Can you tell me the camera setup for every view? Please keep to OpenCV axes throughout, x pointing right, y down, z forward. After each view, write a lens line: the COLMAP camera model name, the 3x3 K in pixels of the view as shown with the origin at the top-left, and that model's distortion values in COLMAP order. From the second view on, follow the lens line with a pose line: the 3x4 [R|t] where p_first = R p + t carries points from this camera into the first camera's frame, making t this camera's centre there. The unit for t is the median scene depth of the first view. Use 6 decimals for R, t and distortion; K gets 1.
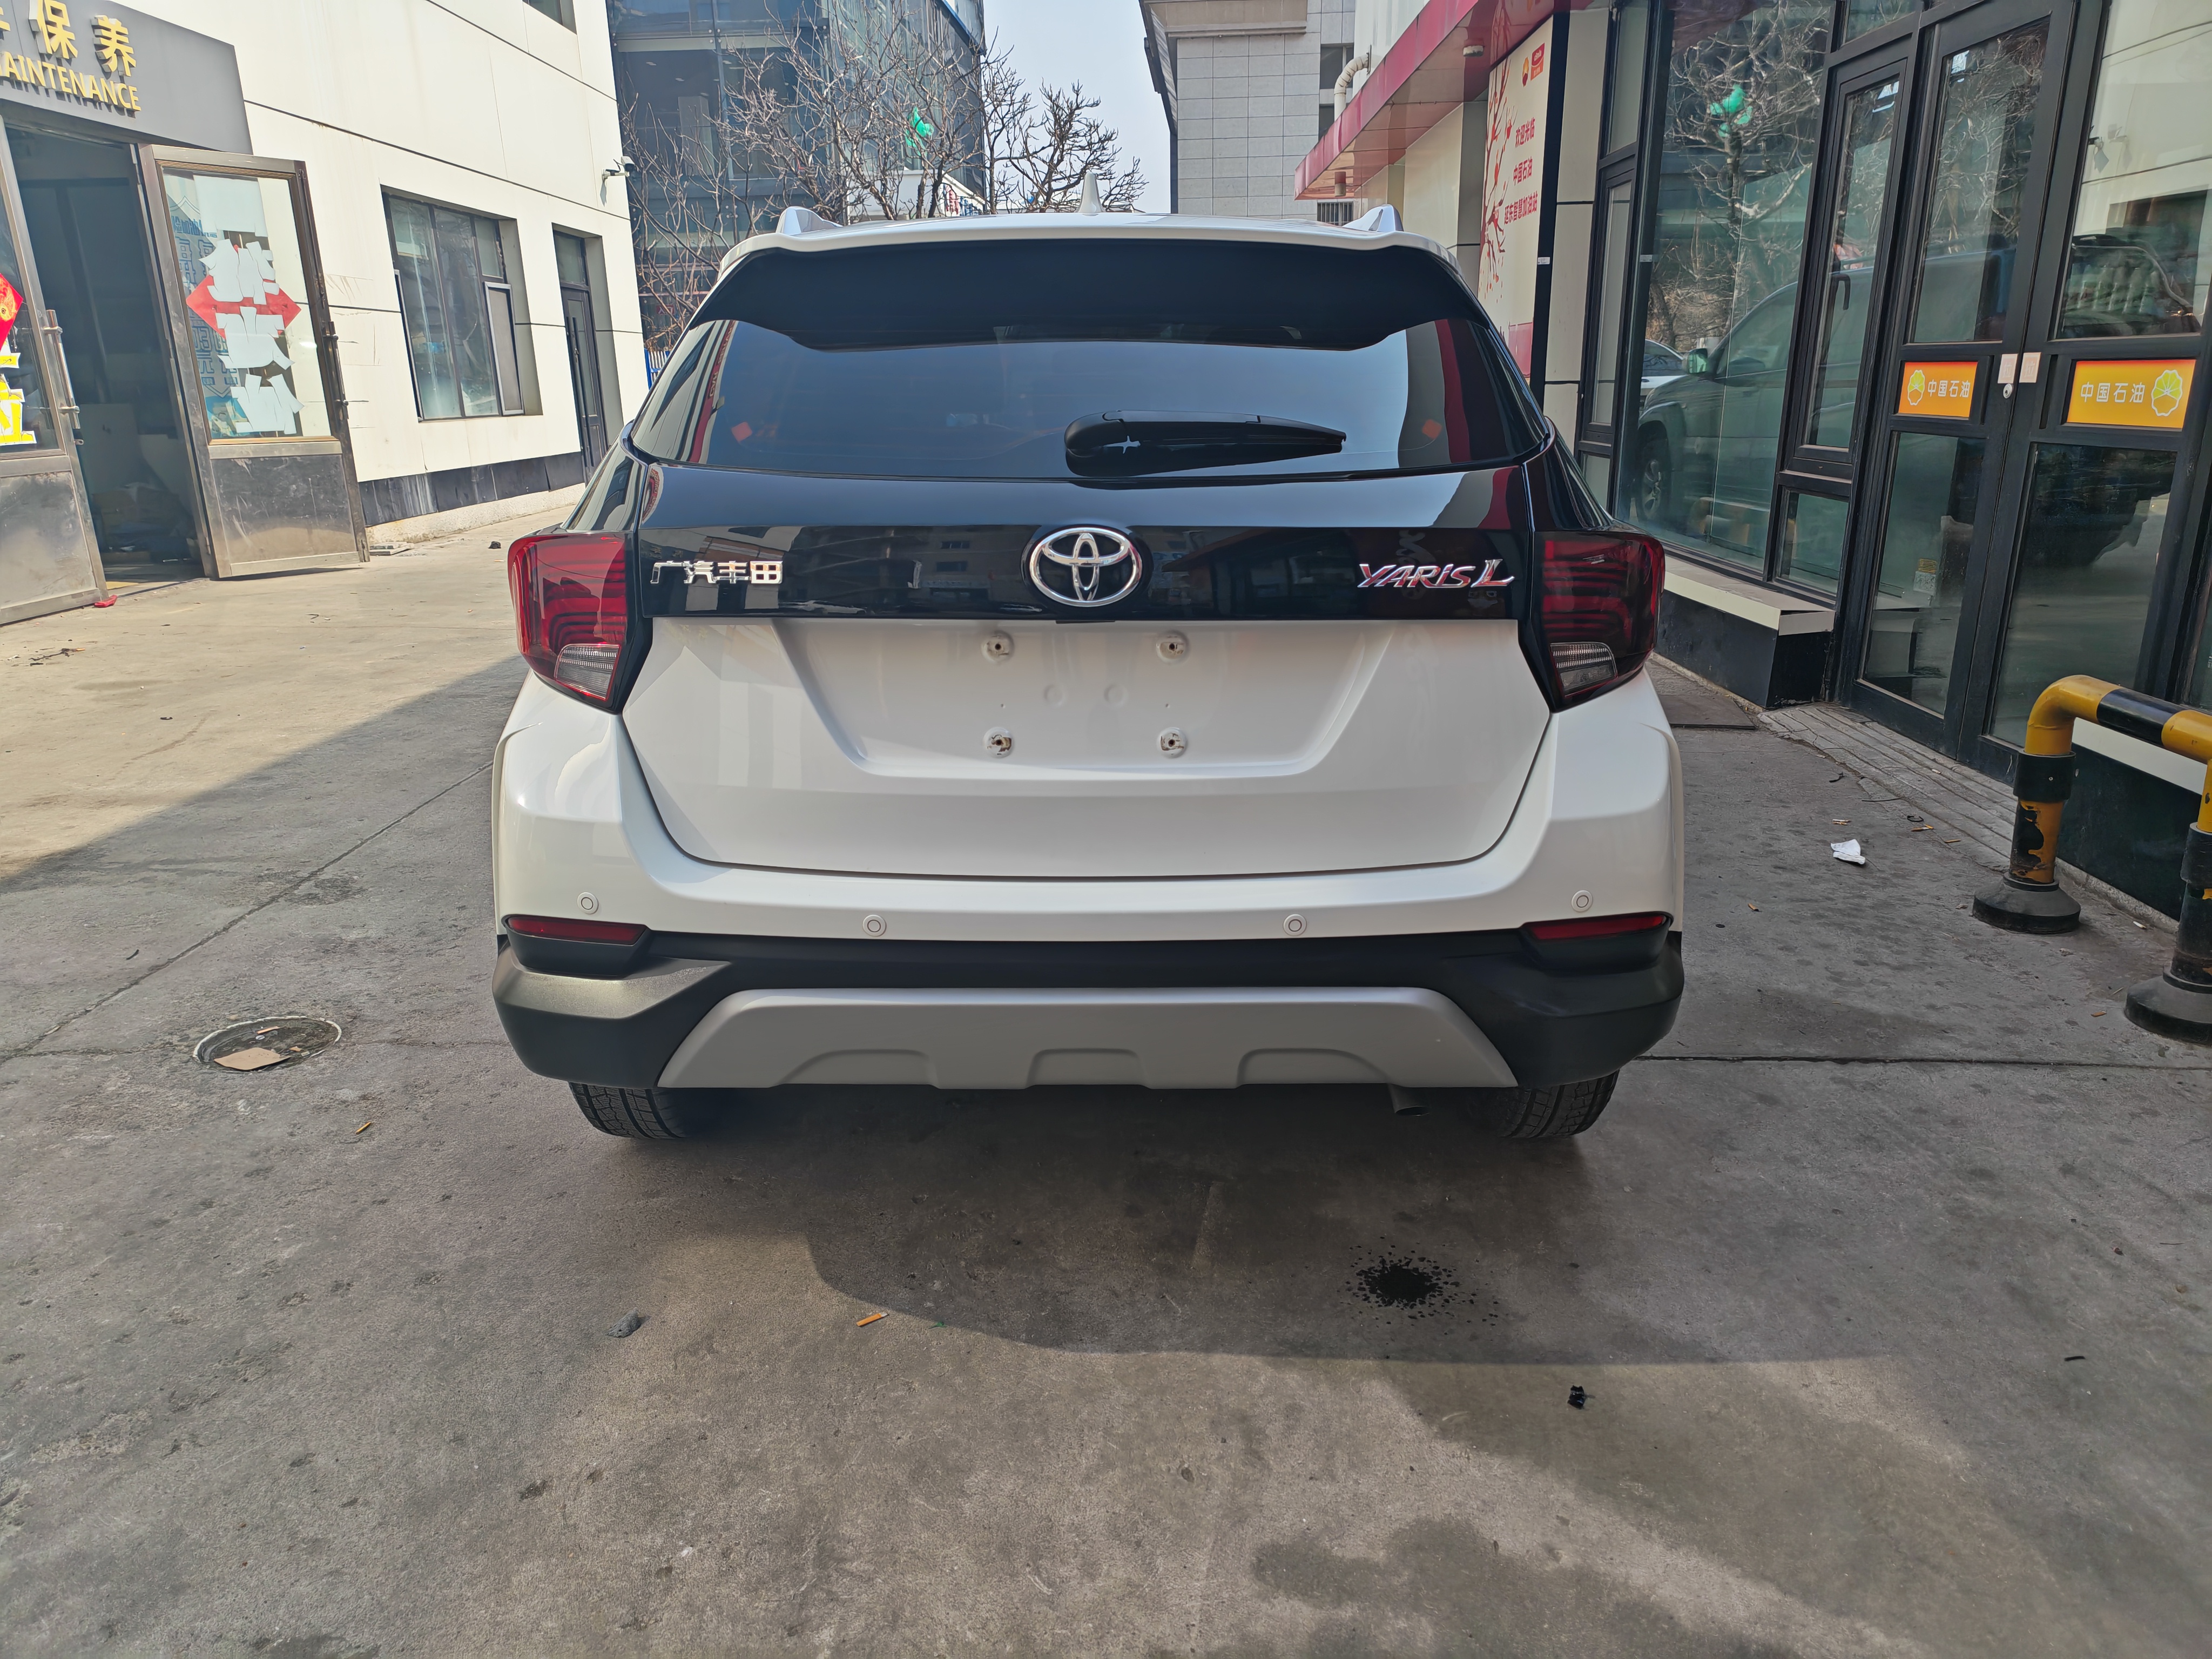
lens RADIAL K [[1486.0, 0, 1110.0], [0, 1486.0, 839.7], [0, 0, 1]] dist [0.025666, -0.012890]
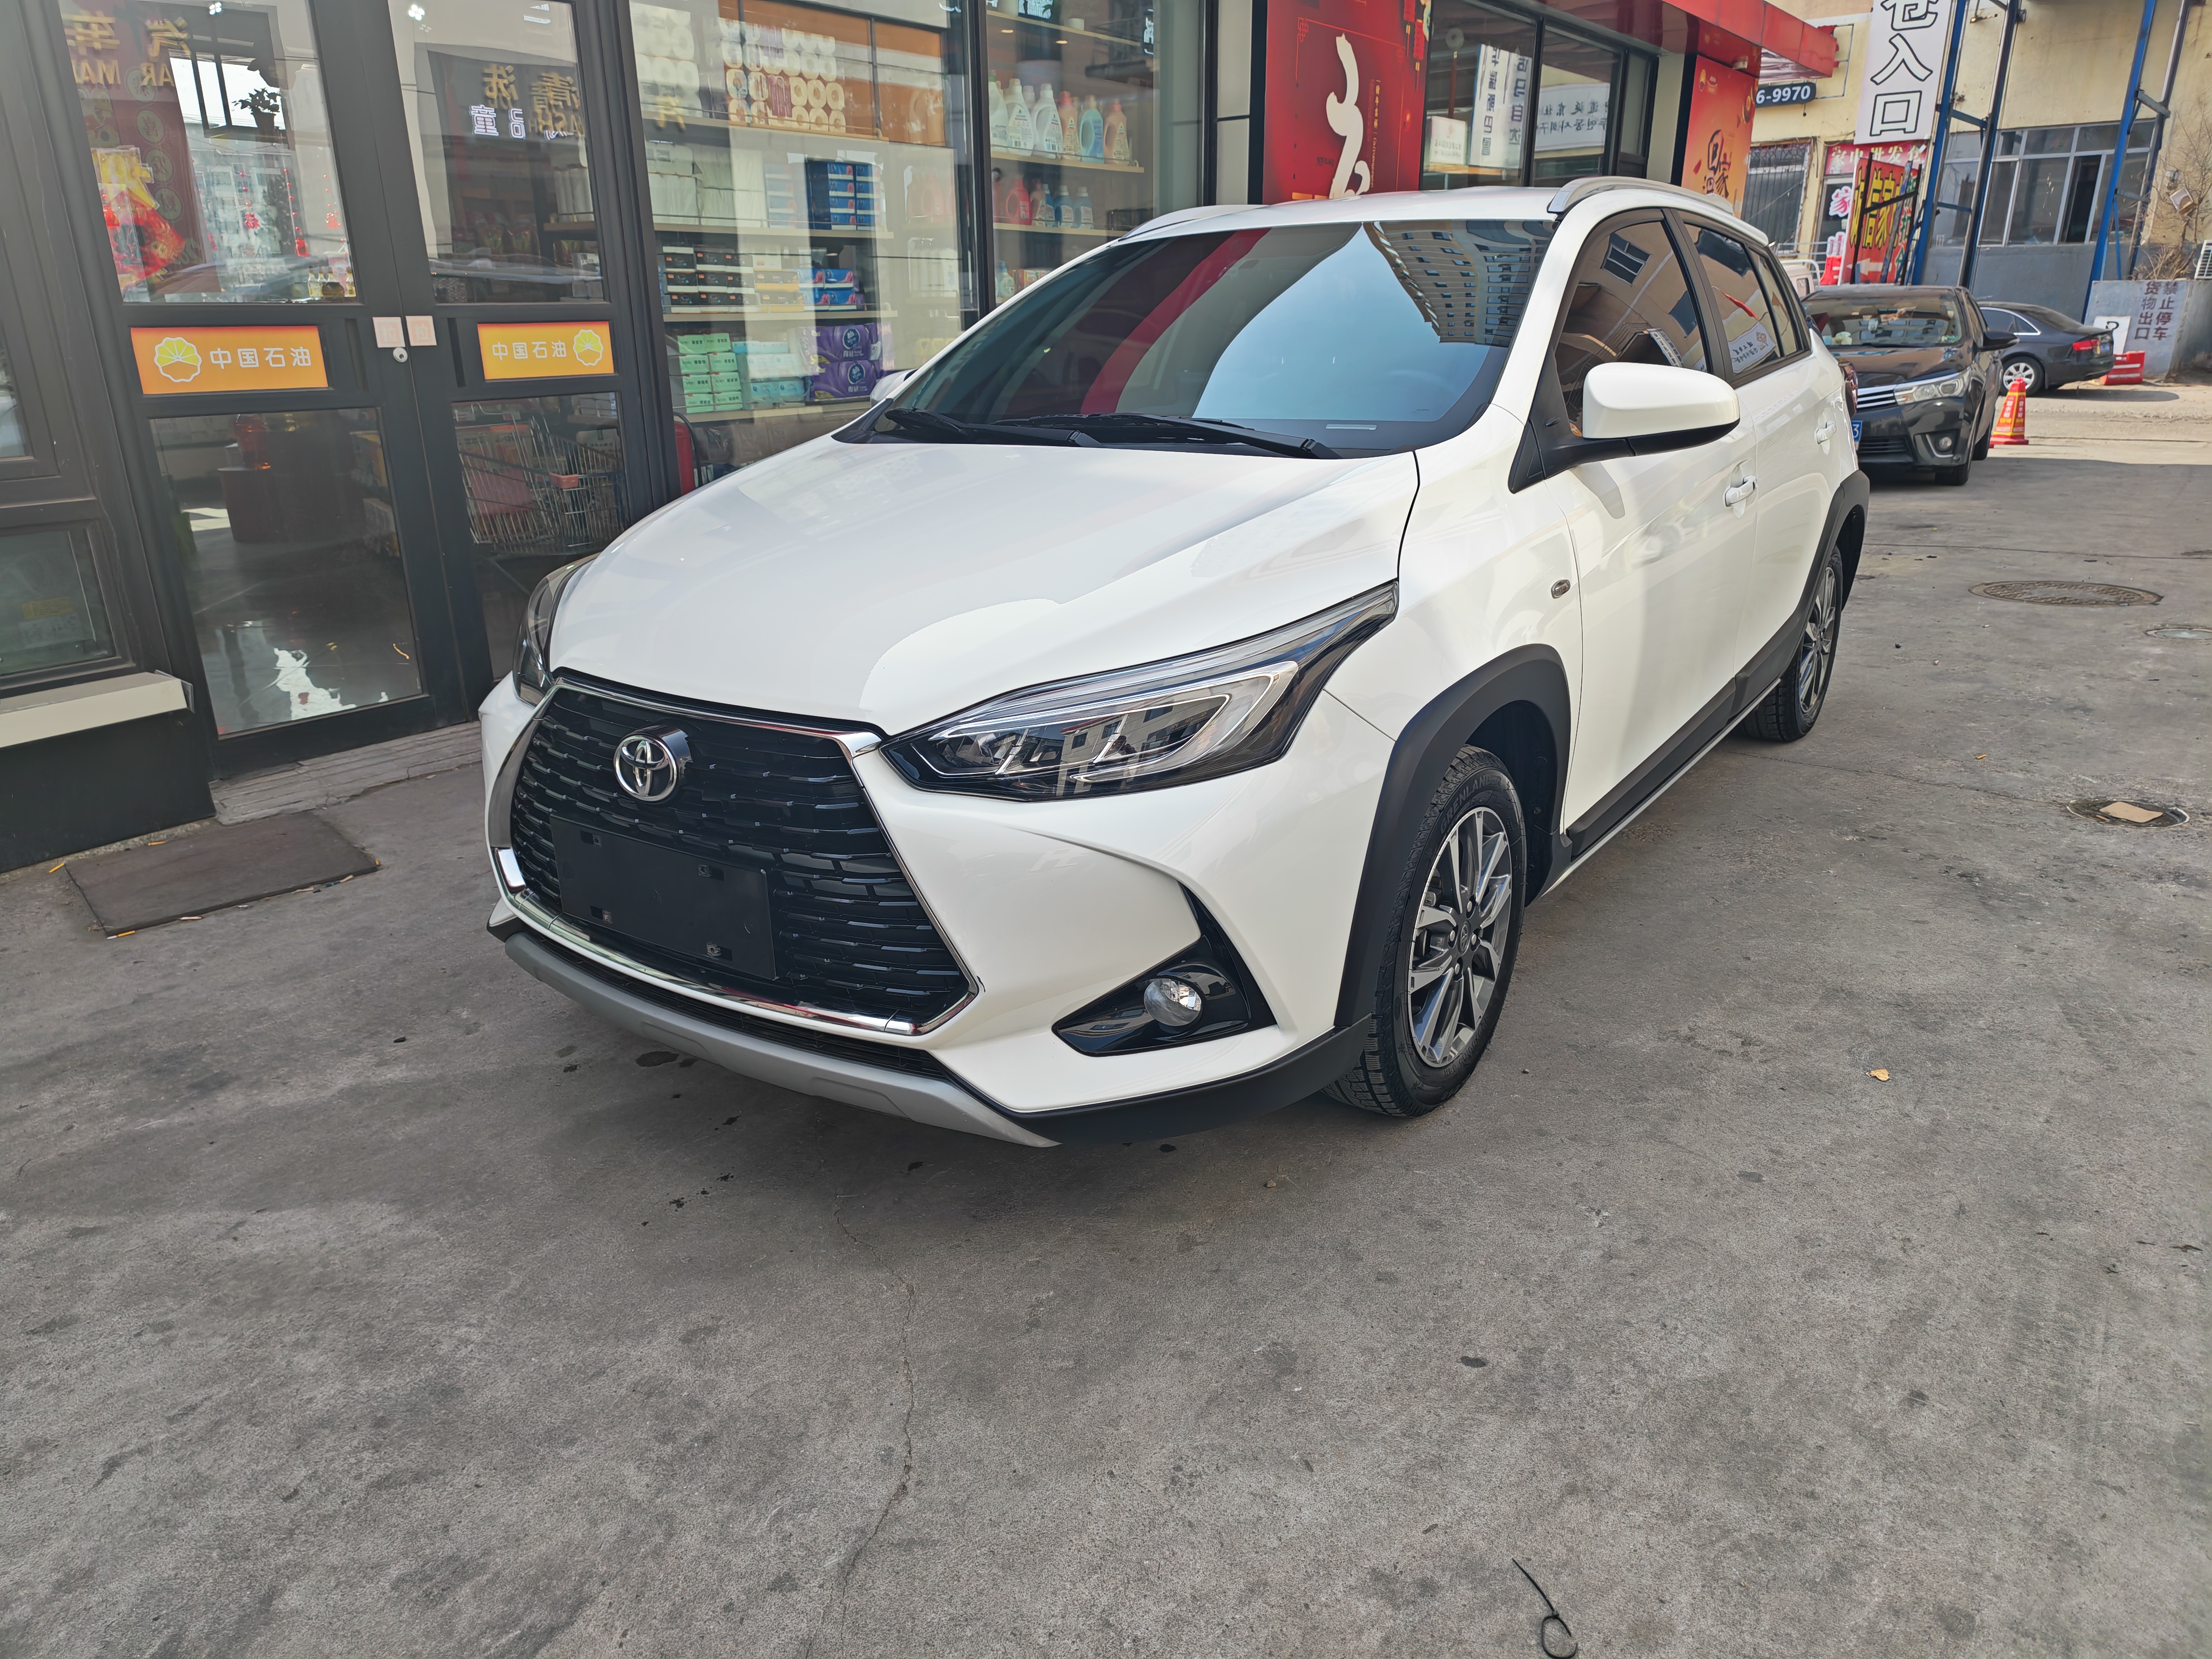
lens RADIAL K [[1486.0, 0, 1102.9], [0, 1486.0, 834.9], [0, 0, 1]] dist [0.025666, -0.012890]
pose [[-0.814074, -0.166605, 0.556350, -0.598364], [0.200854, 0.818085, 0.538883, -0.750251], [-0.544923, 0.550436, -0.632519, 2.421652]]
